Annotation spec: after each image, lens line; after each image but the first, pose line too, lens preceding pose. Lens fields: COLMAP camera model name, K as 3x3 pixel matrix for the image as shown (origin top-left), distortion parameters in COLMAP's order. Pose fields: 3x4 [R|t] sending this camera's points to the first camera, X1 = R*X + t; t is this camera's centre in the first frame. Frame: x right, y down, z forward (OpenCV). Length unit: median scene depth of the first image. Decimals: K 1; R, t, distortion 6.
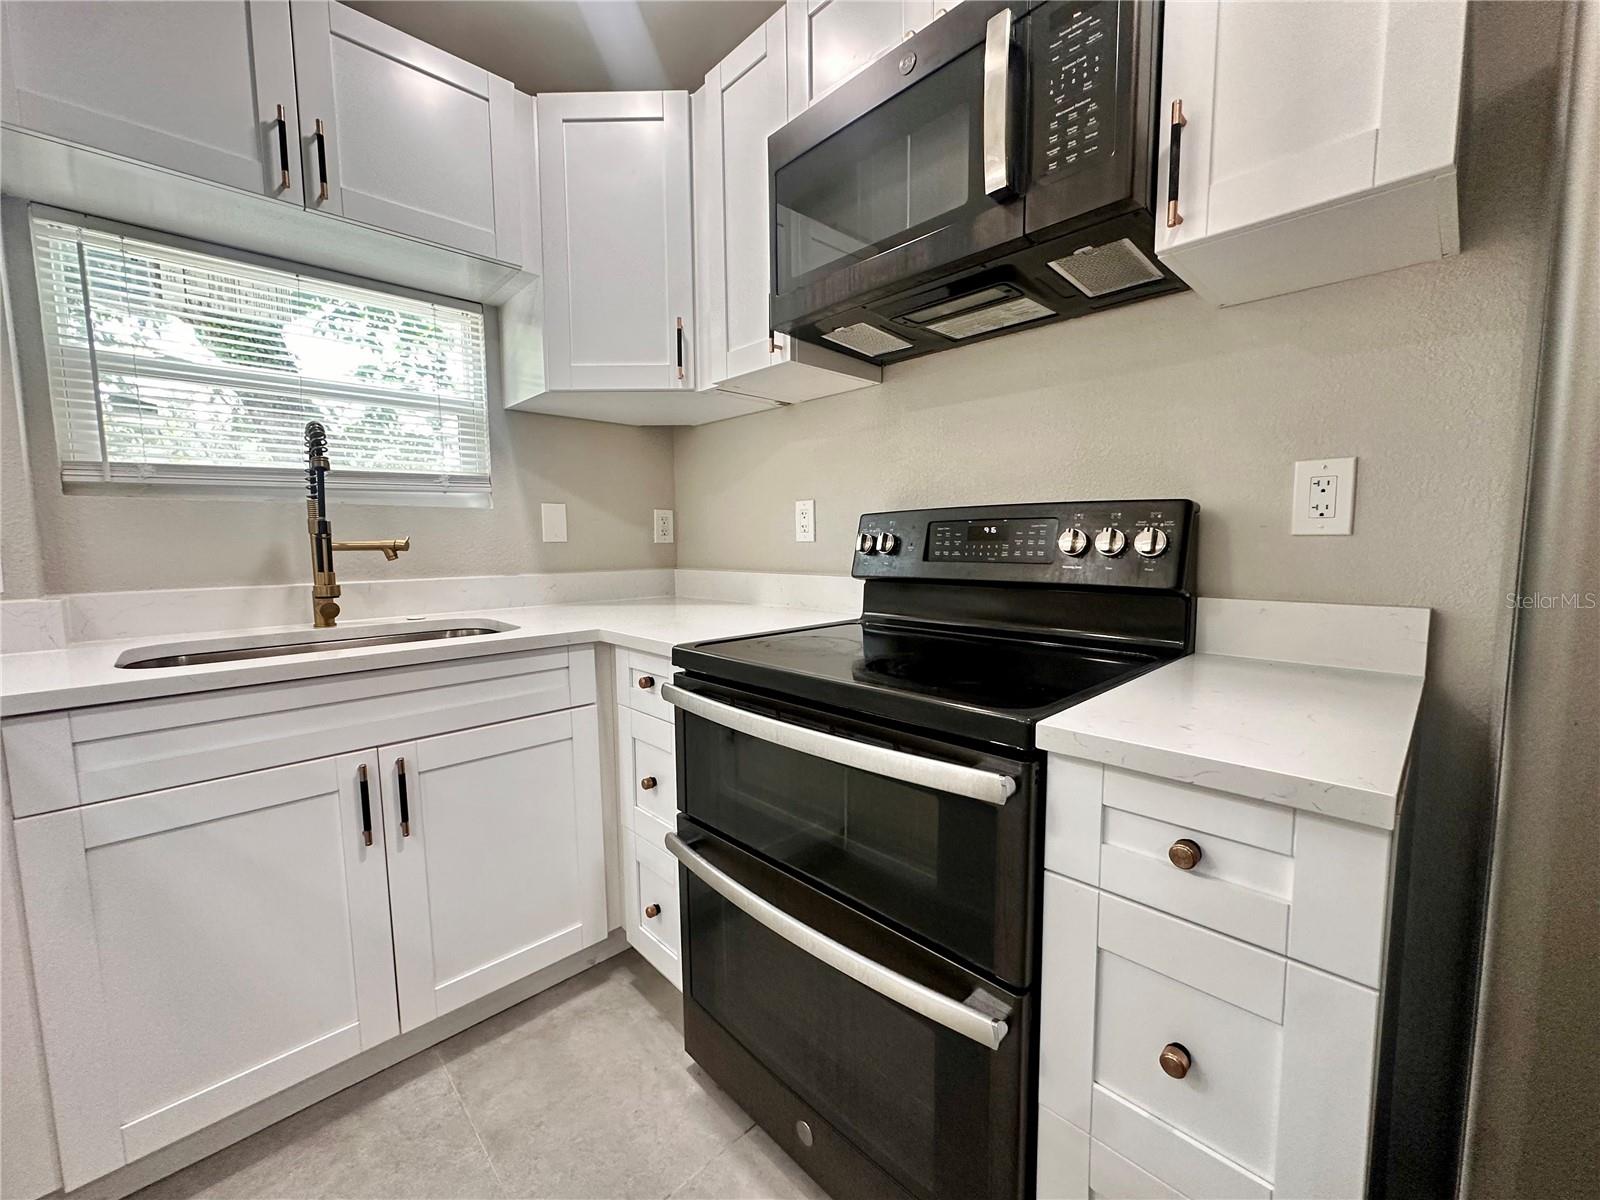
lens RADIAL K [[640.9, 0, 801.1], [0, 640.9, 600.2], [0, 0, 1]] dist [-0.004870, 0.000526]
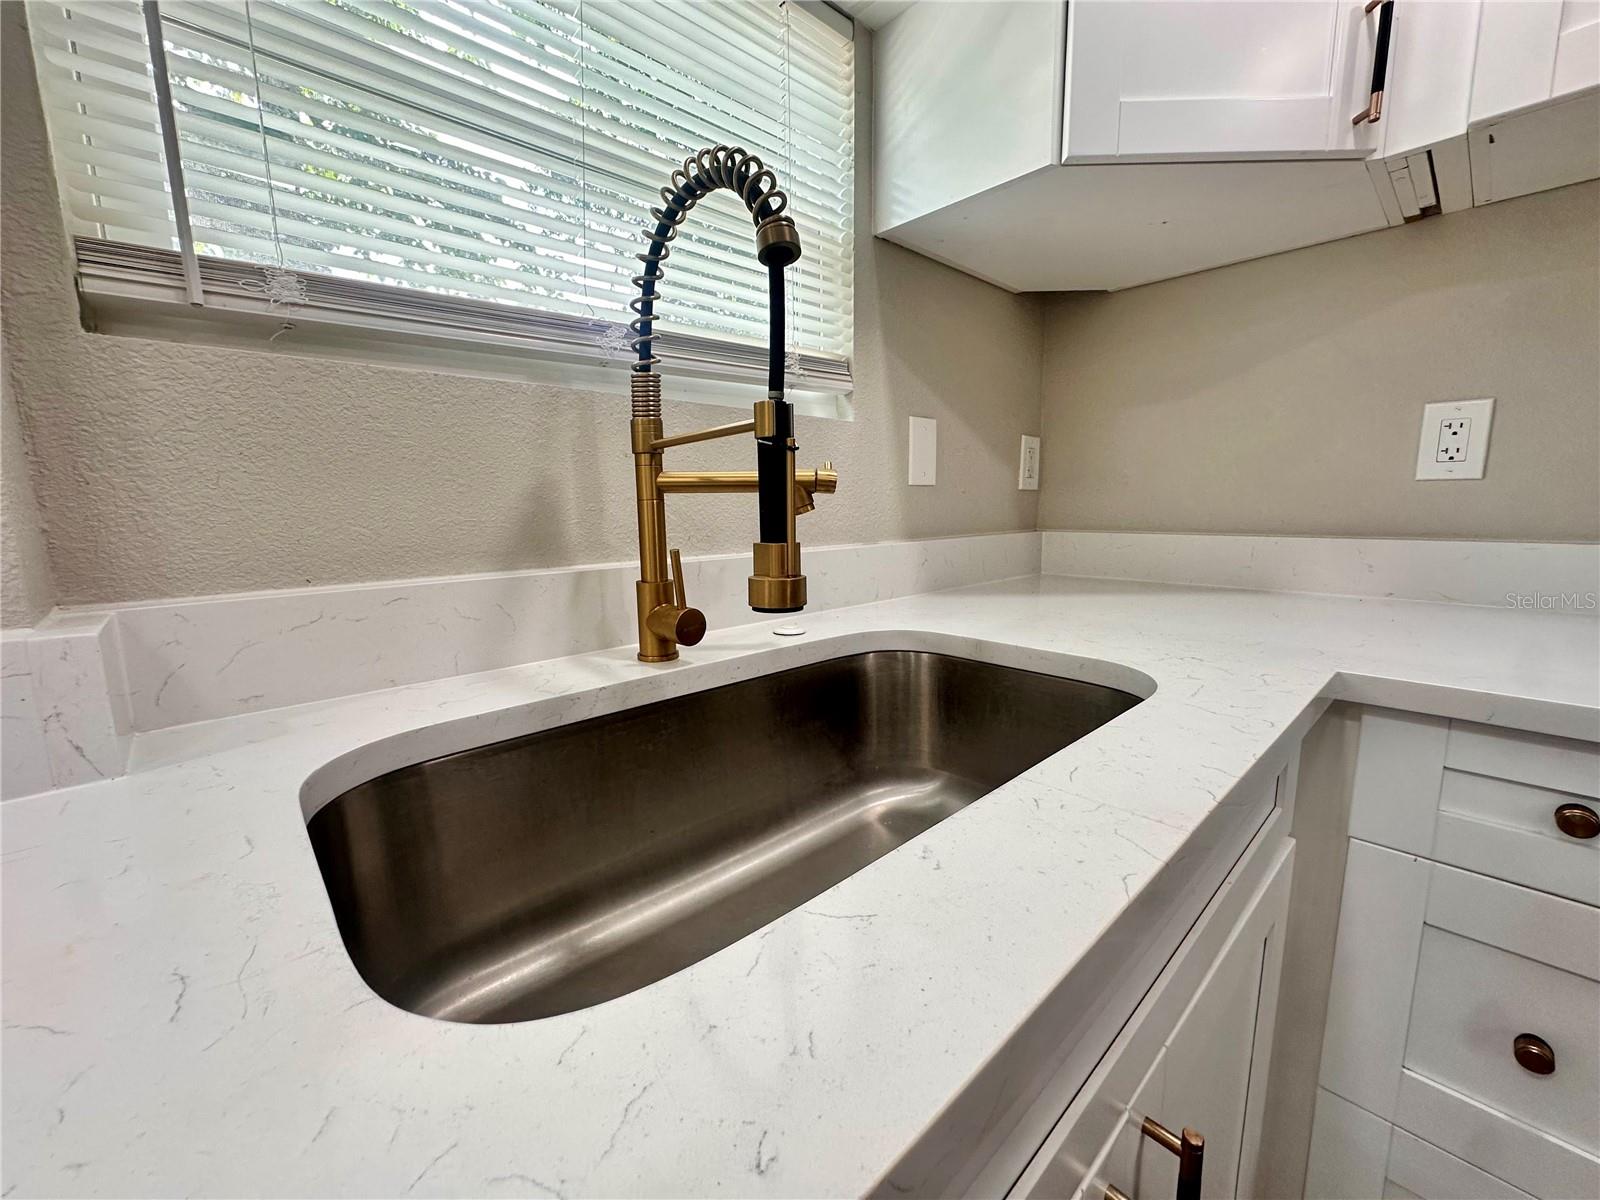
lens RADIAL K [[640.9, 0, 801.1], [0, 640.9, 600.2], [0, 0, 1]] dist [-0.004870, 0.000526]
pose [[0.999824, -0.001173, -0.018741, -0.723179], [0.002262, 0.998303, 0.058190, -0.031427], [0.018641, -0.058222, 0.998130, 0.619415]]
